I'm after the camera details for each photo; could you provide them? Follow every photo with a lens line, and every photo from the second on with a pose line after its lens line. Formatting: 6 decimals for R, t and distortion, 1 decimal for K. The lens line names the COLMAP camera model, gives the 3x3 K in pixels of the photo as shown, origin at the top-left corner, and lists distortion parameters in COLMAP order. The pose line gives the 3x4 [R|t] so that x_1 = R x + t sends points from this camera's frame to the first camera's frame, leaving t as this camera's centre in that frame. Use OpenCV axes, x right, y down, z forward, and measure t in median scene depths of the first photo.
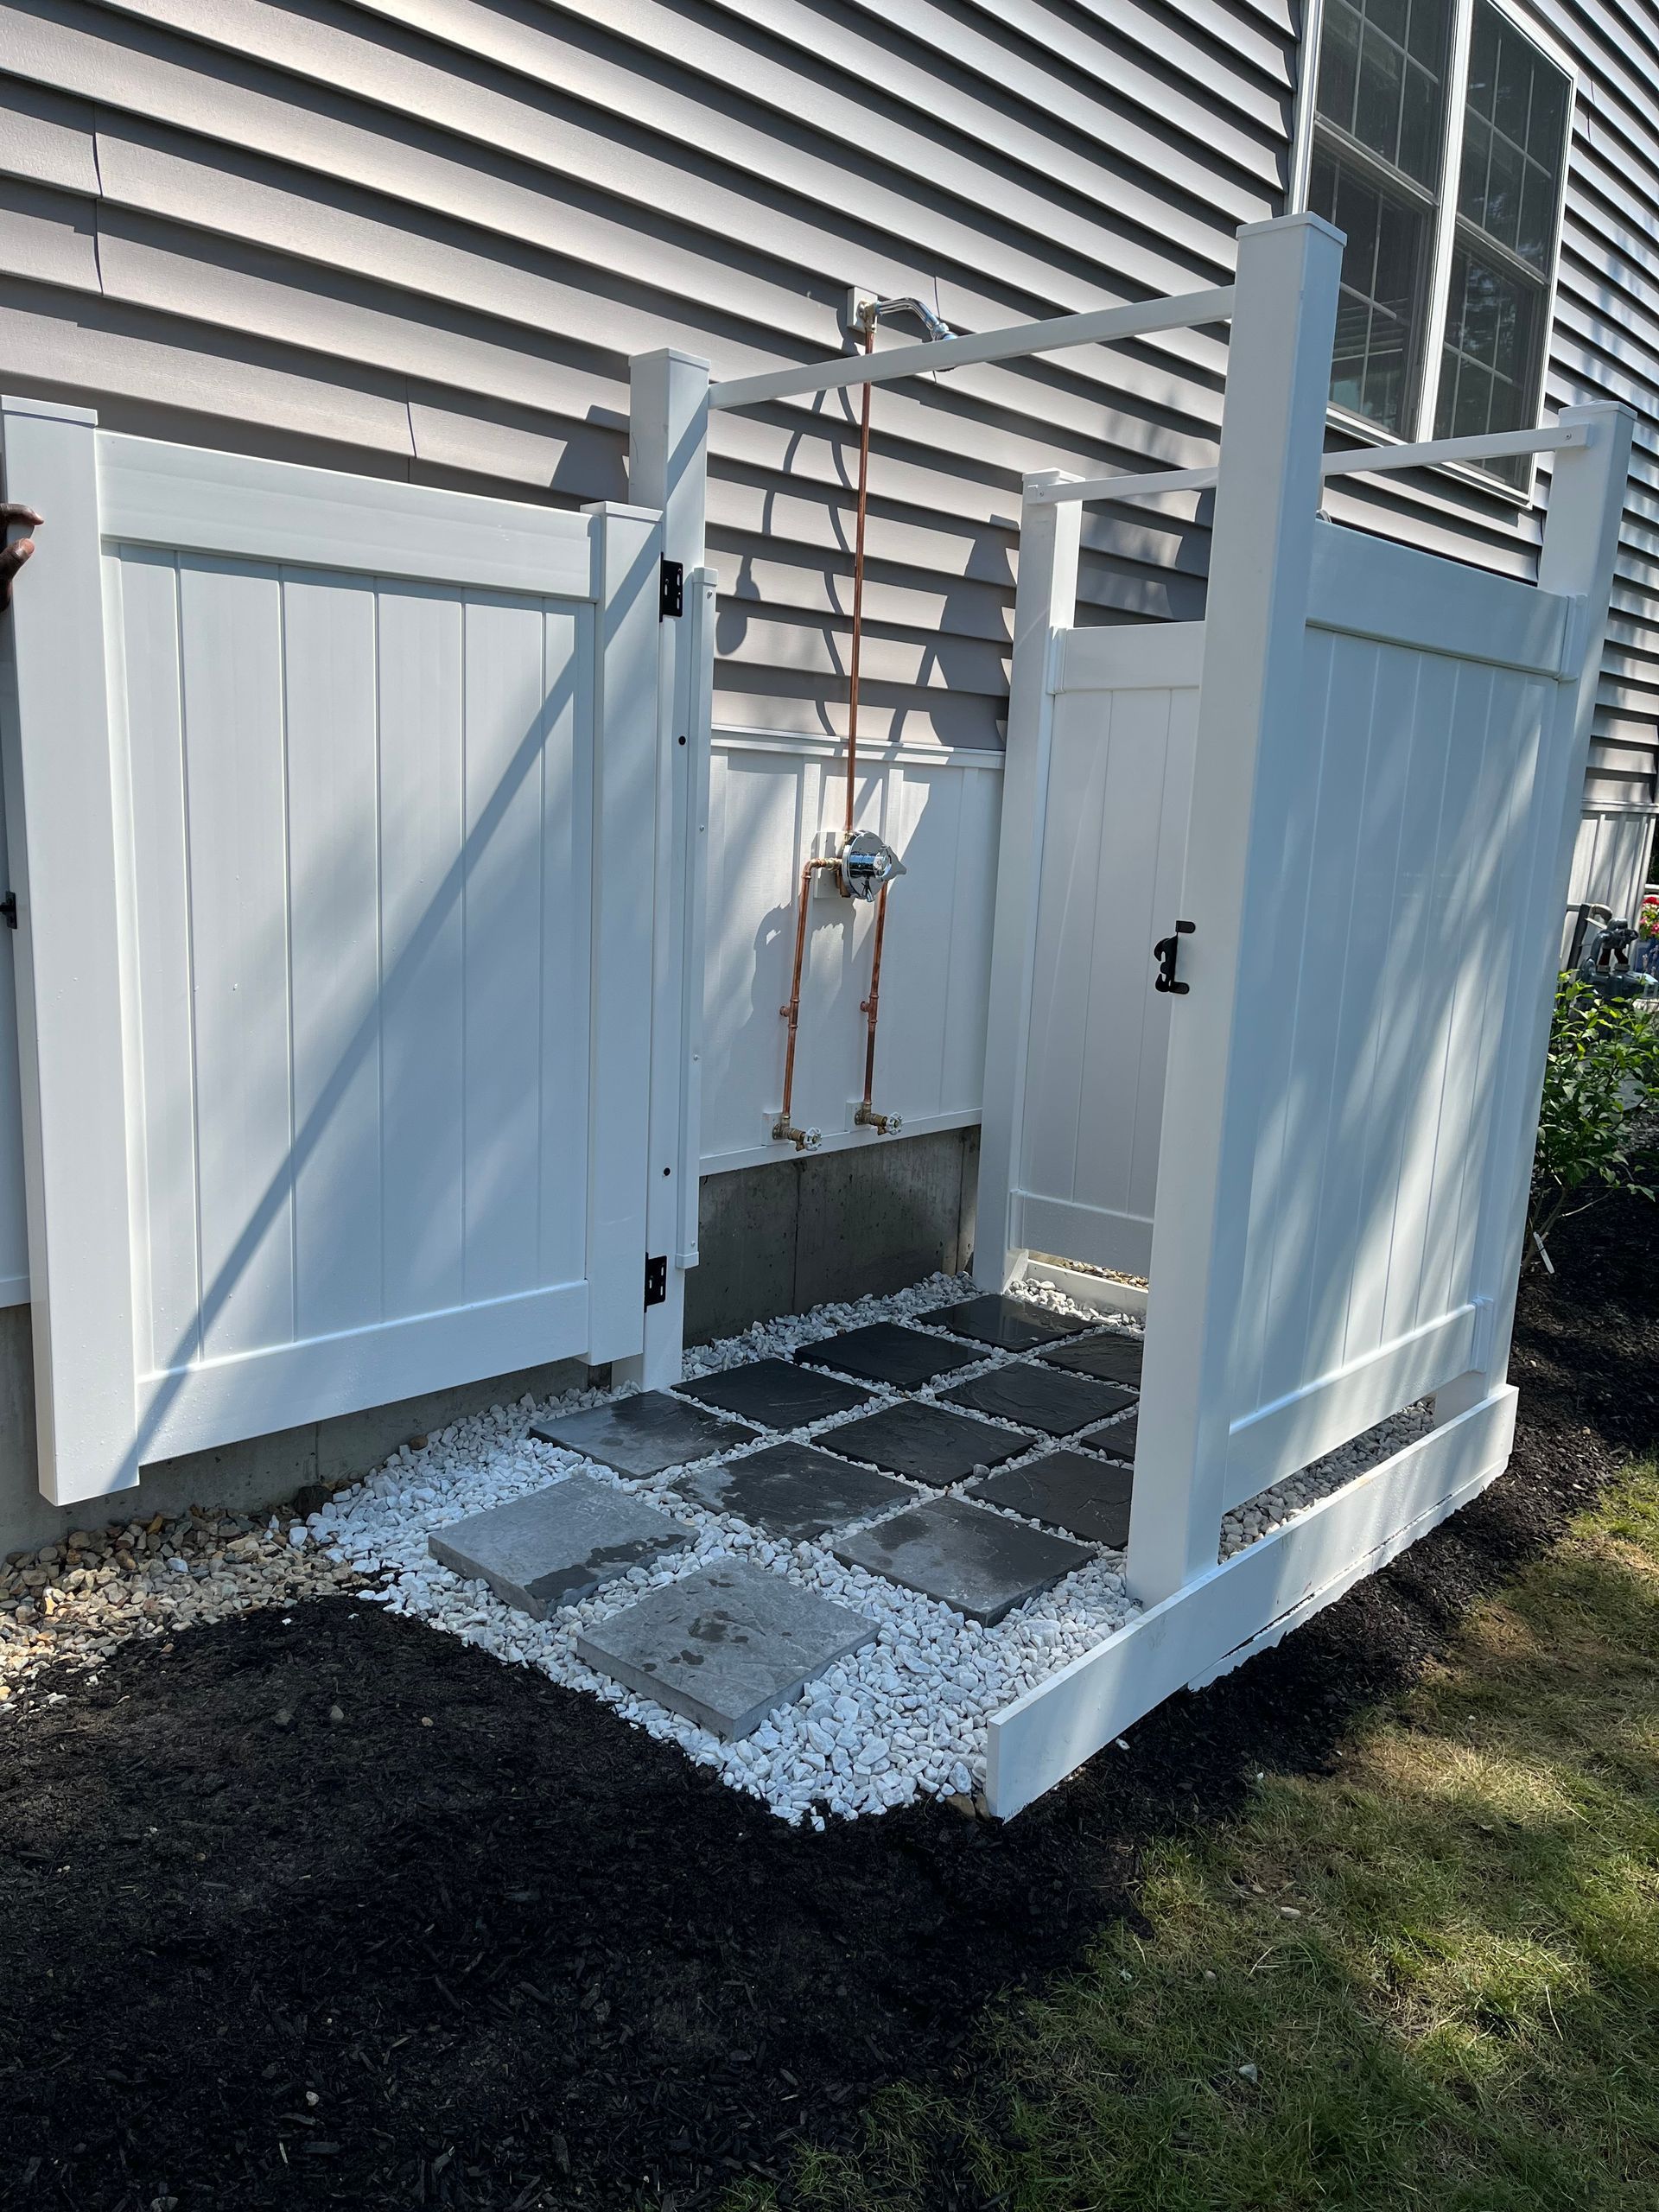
lens RADIAL K [[1664.4, 0, 830.6], [0, 1664.4, 1104.1], [0, 0, 1]] dist [0.012253, 0.004194]
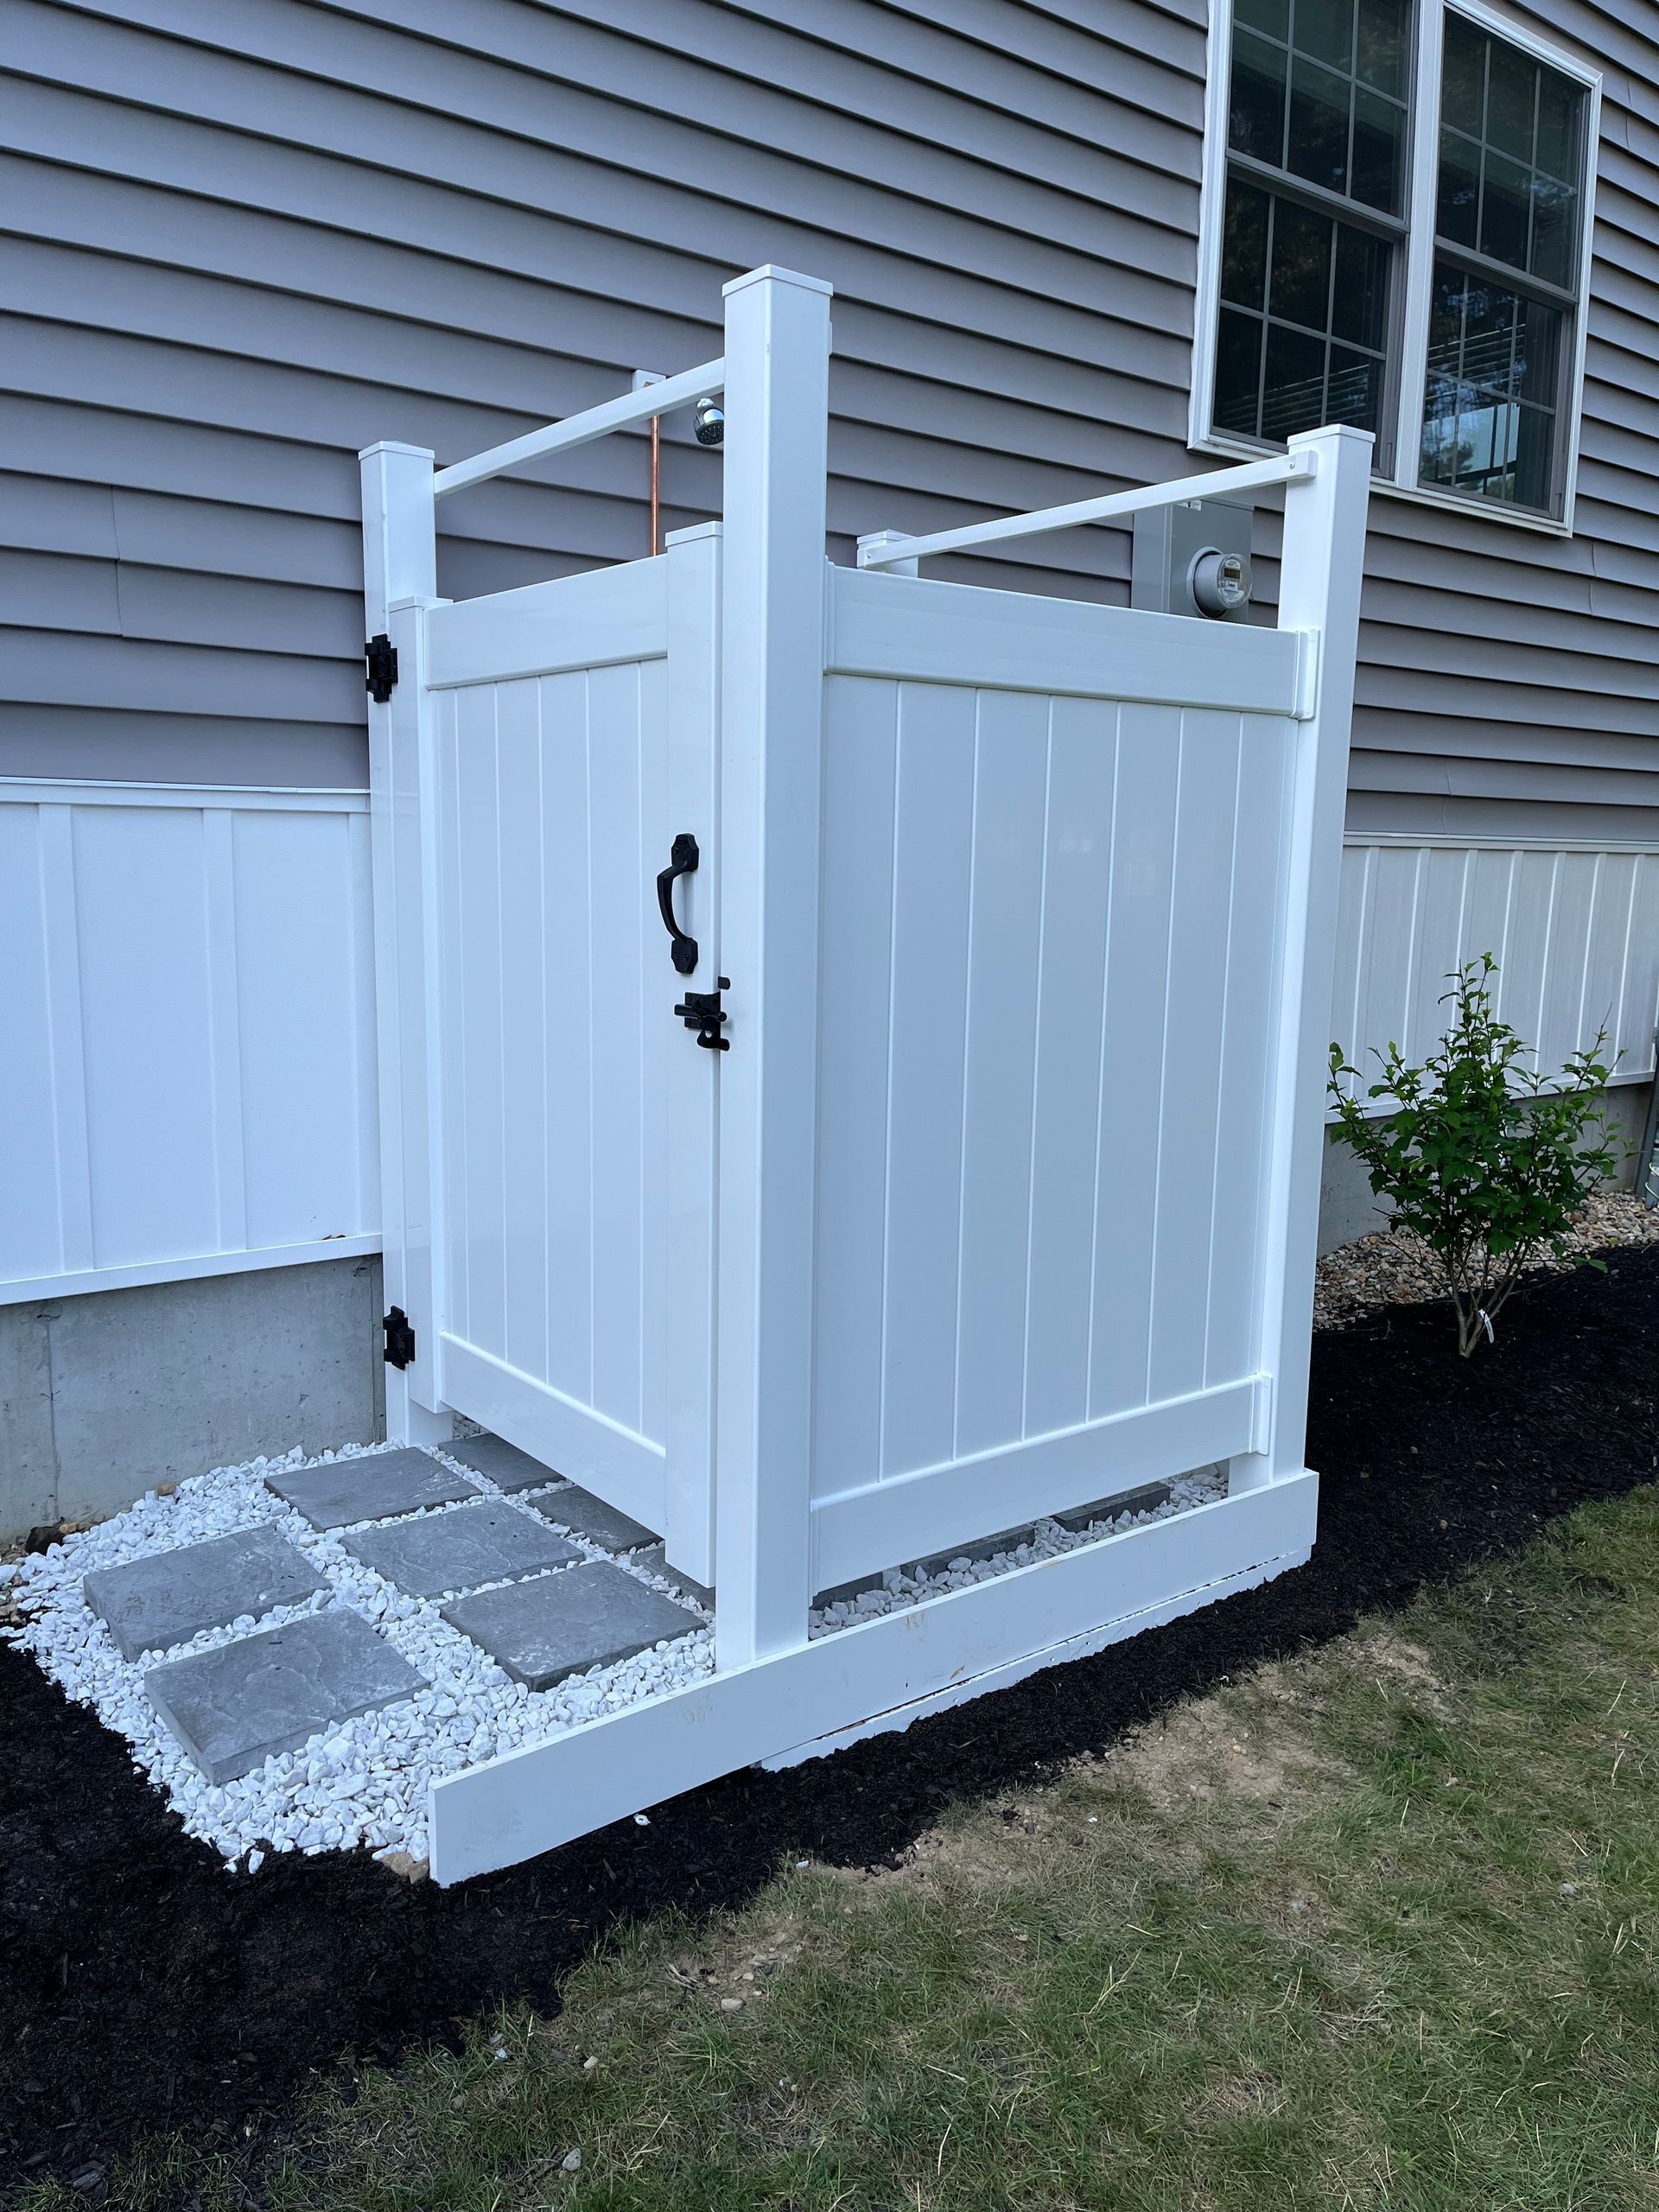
lens RADIAL K [[1664.4, 0, 829.1], [0, 1664.4, 1113.3], [0, 0, 1]] dist [0.012253, 0.004194]
pose [[0.984415, -0.005955, -0.175758, 0.413390], [-0.000528, 0.999322, -0.036820, 0.006368], [0.175858, 0.036339, 0.983745, 0.040035]]
